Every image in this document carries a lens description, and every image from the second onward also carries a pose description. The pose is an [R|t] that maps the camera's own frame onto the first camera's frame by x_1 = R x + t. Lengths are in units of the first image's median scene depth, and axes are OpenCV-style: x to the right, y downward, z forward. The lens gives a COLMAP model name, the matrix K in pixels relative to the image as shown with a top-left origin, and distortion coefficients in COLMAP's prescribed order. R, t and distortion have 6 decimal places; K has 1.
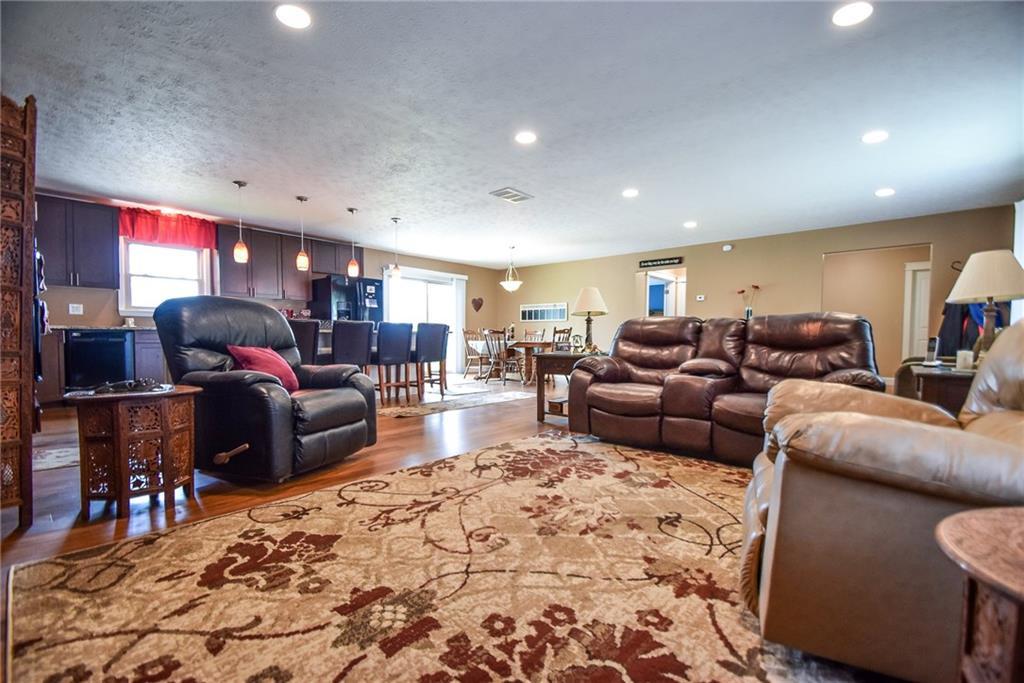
lens RADIAL K [[456.5, 0, 509.5], [0, 456.5, 350.3], [0, 0, 1]] dist [-0.024322, -0.000232]
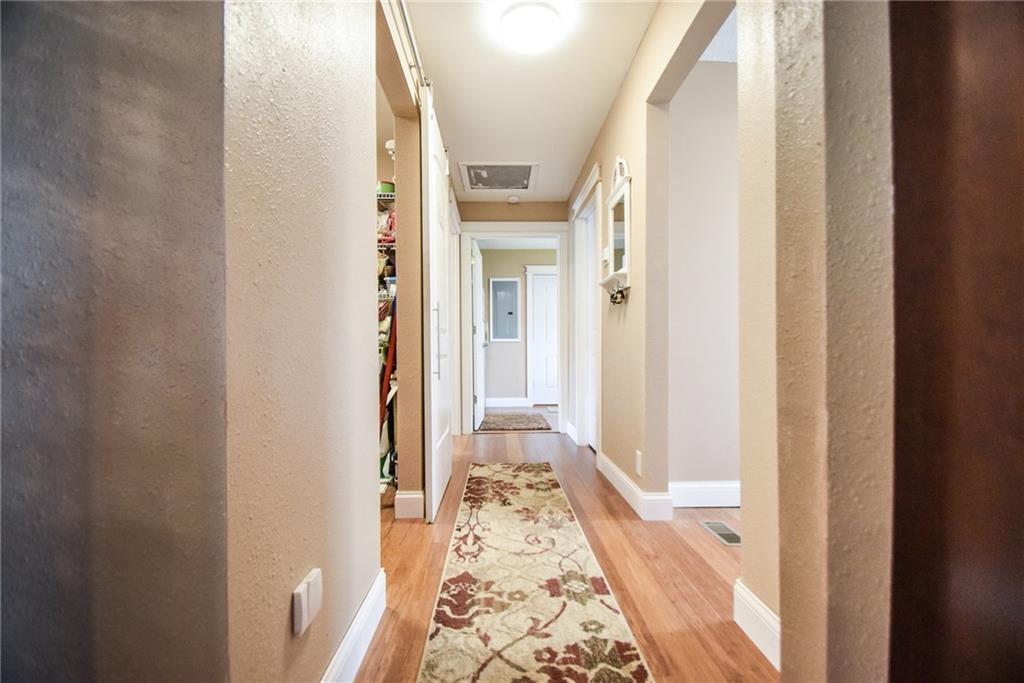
lens RADIAL K [[456.5, 0, 509.5], [0, 456.5, 350.3], [0, 0, 1]] dist [-0.024322, -0.000232]
pose [[0.712993, -0.009318, 0.701109, -1.100489], [0.026648, 0.999549, -0.013816, -0.206459], [-0.700665, 0.028534, 0.712920, -0.067315]]
